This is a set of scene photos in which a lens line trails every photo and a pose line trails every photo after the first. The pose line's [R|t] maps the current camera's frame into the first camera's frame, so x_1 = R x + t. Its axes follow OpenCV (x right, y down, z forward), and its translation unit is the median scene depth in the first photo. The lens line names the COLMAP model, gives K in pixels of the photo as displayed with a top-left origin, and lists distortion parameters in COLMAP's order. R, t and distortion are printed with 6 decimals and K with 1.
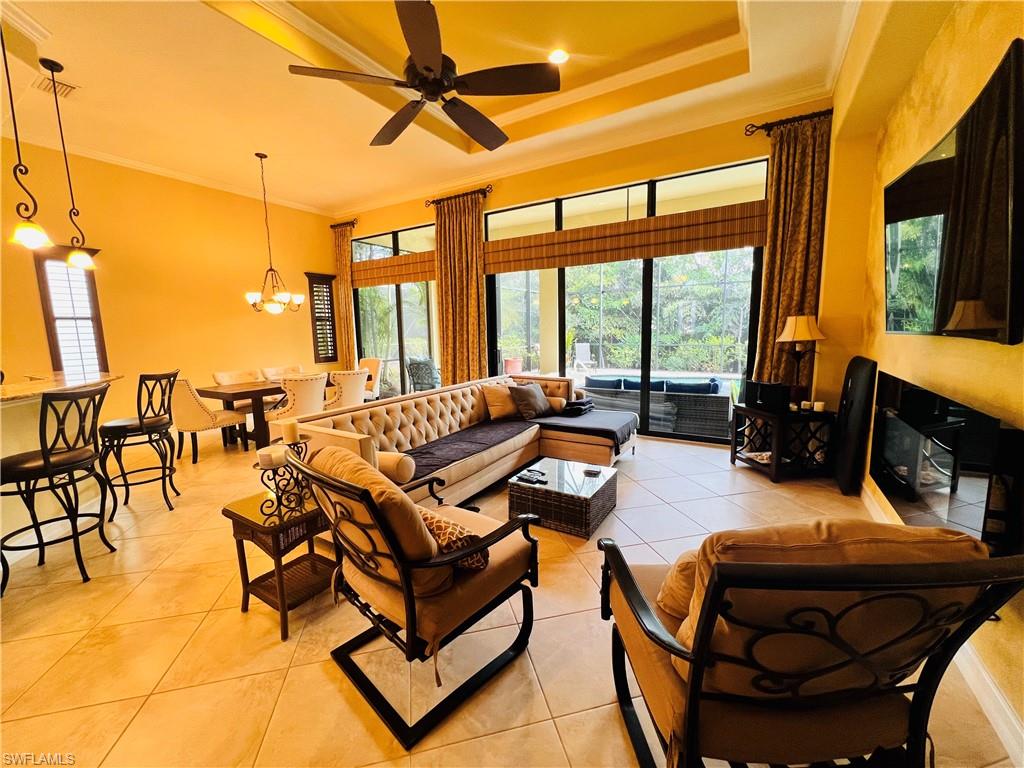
lens RADIAL K [[416.1, 0, 505.3], [0, 416.1, 387.4], [0, 0, 1]] dist [0.018833, 0.000657]
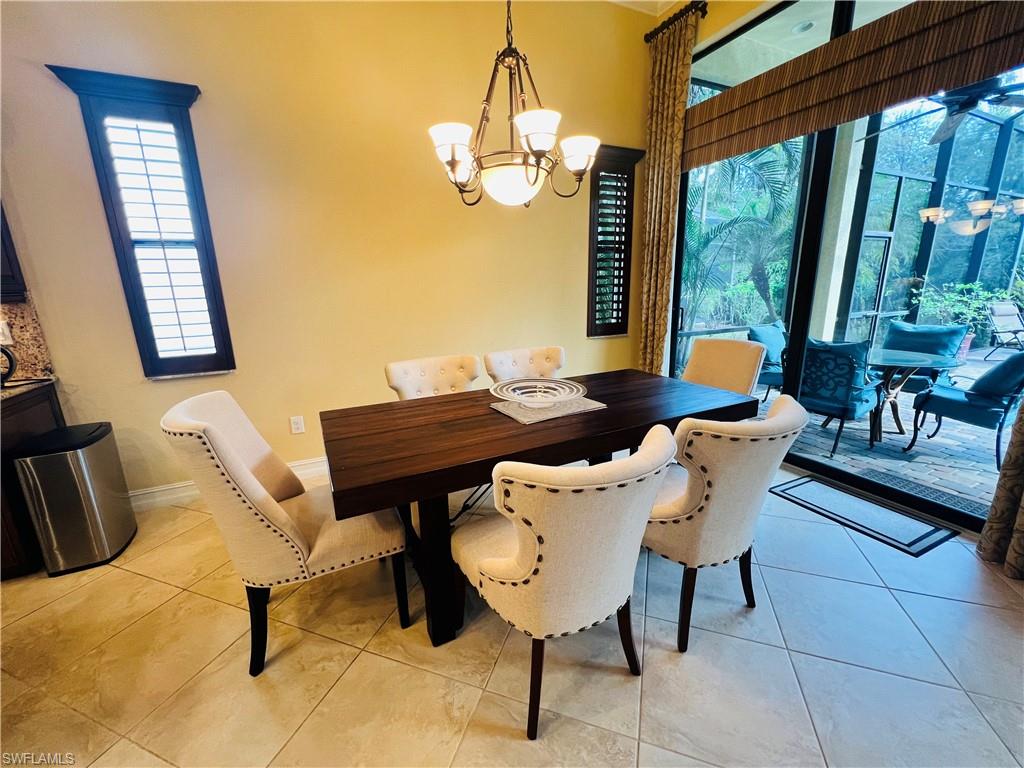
lens RADIAL K [[416.1, 0, 507.5], [0, 416.1, 388.5], [0, 0, 1]] dist [0.018833, 0.000657]
pose [[0.843052, 0.123862, -0.523376, -0.329521], [-0.065268, 0.989489, 0.129040, -0.068796], [0.533858, -0.074627, 0.842275, 0.644332]]
